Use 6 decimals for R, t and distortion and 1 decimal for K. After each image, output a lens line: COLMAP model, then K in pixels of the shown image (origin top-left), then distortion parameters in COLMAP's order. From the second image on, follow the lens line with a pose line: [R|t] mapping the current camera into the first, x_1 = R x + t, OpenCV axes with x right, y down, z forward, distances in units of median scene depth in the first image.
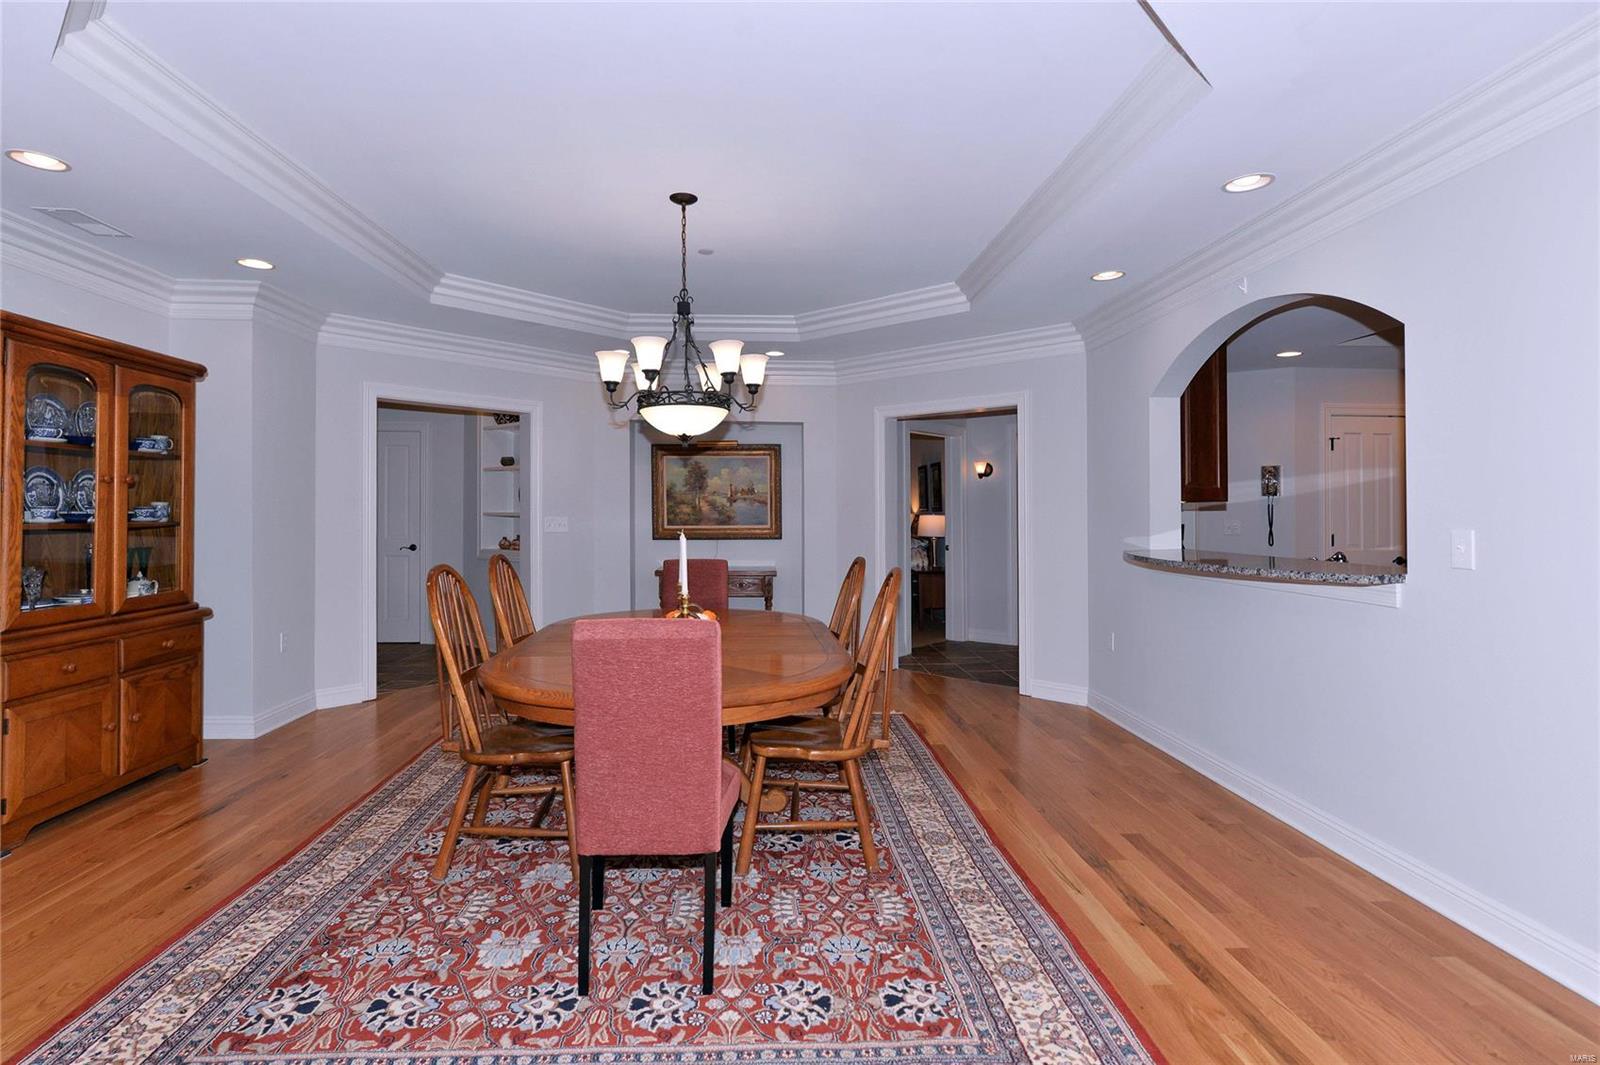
lens RADIAL K [[799.5, 0, 812.0], [0, 799.5, 515.5], [0, 0, 1]] dist [-0.005445, -0.000697]
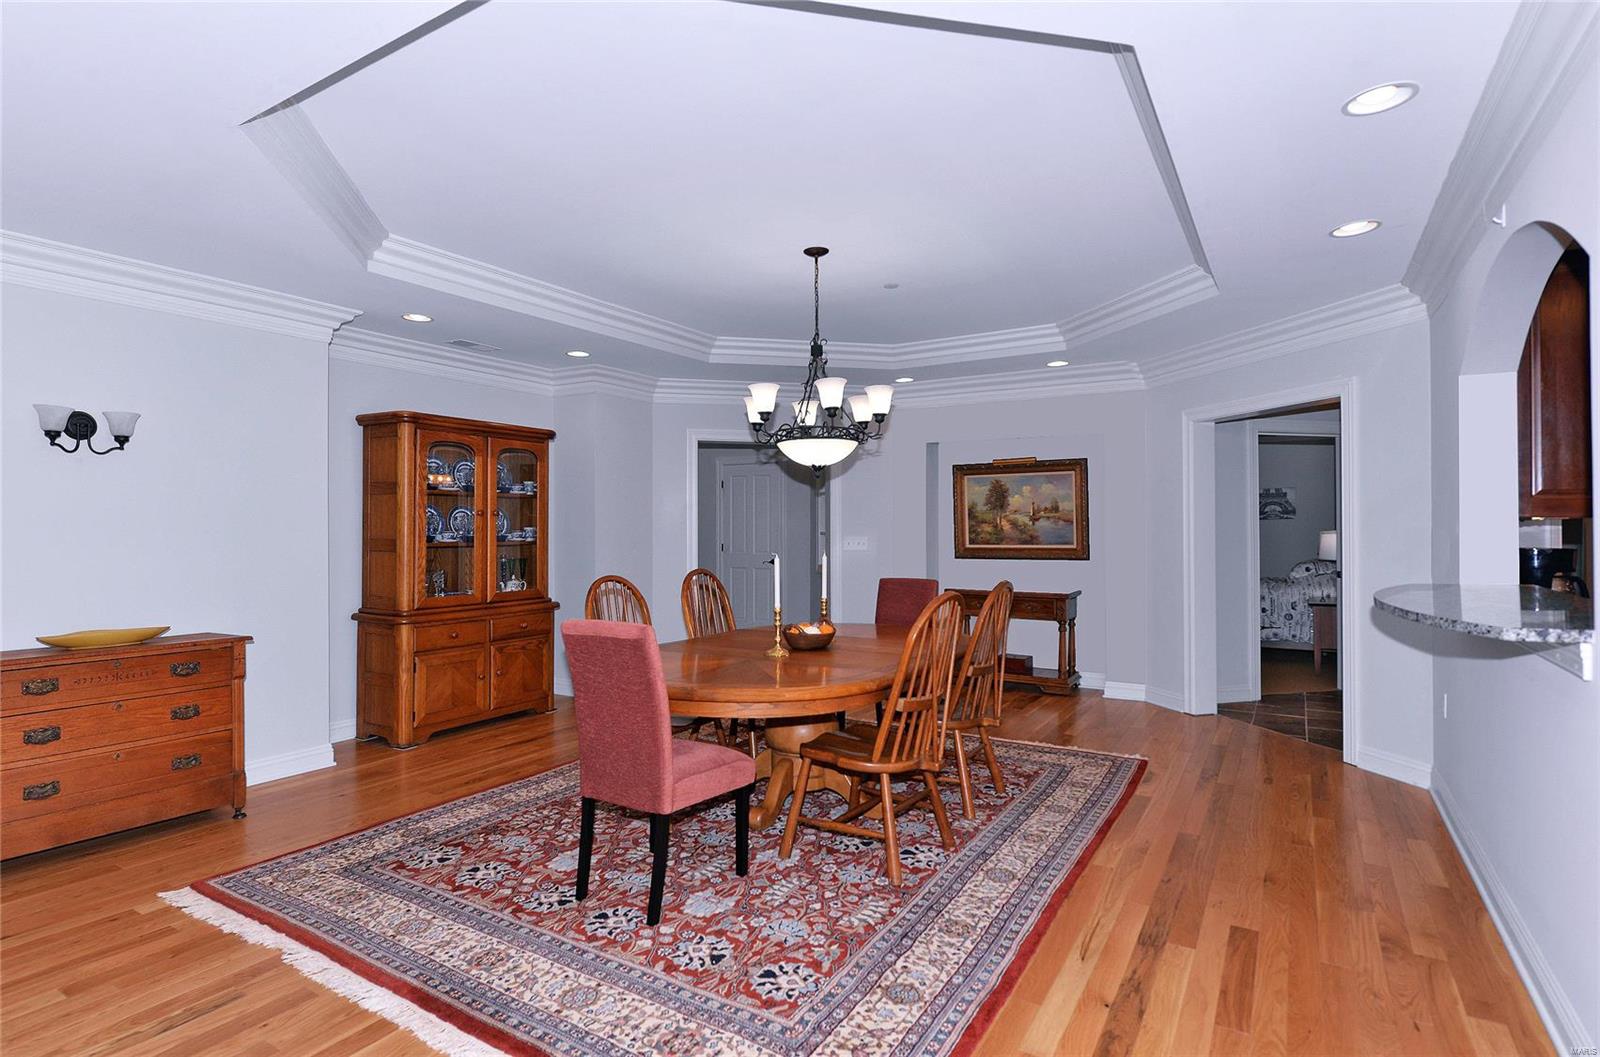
lens RADIAL K [[821.2, 0, 794.0], [0, 821.2, 533.5], [0, 0, 1]] dist [-0.006633, 0.001186]
pose [[0.825372, -0.000510, -0.564589, 0.532685], [0.002141, 0.999995, 0.002226, -0.009939], [0.564585, -0.003046, 0.825369, 0.049230]]
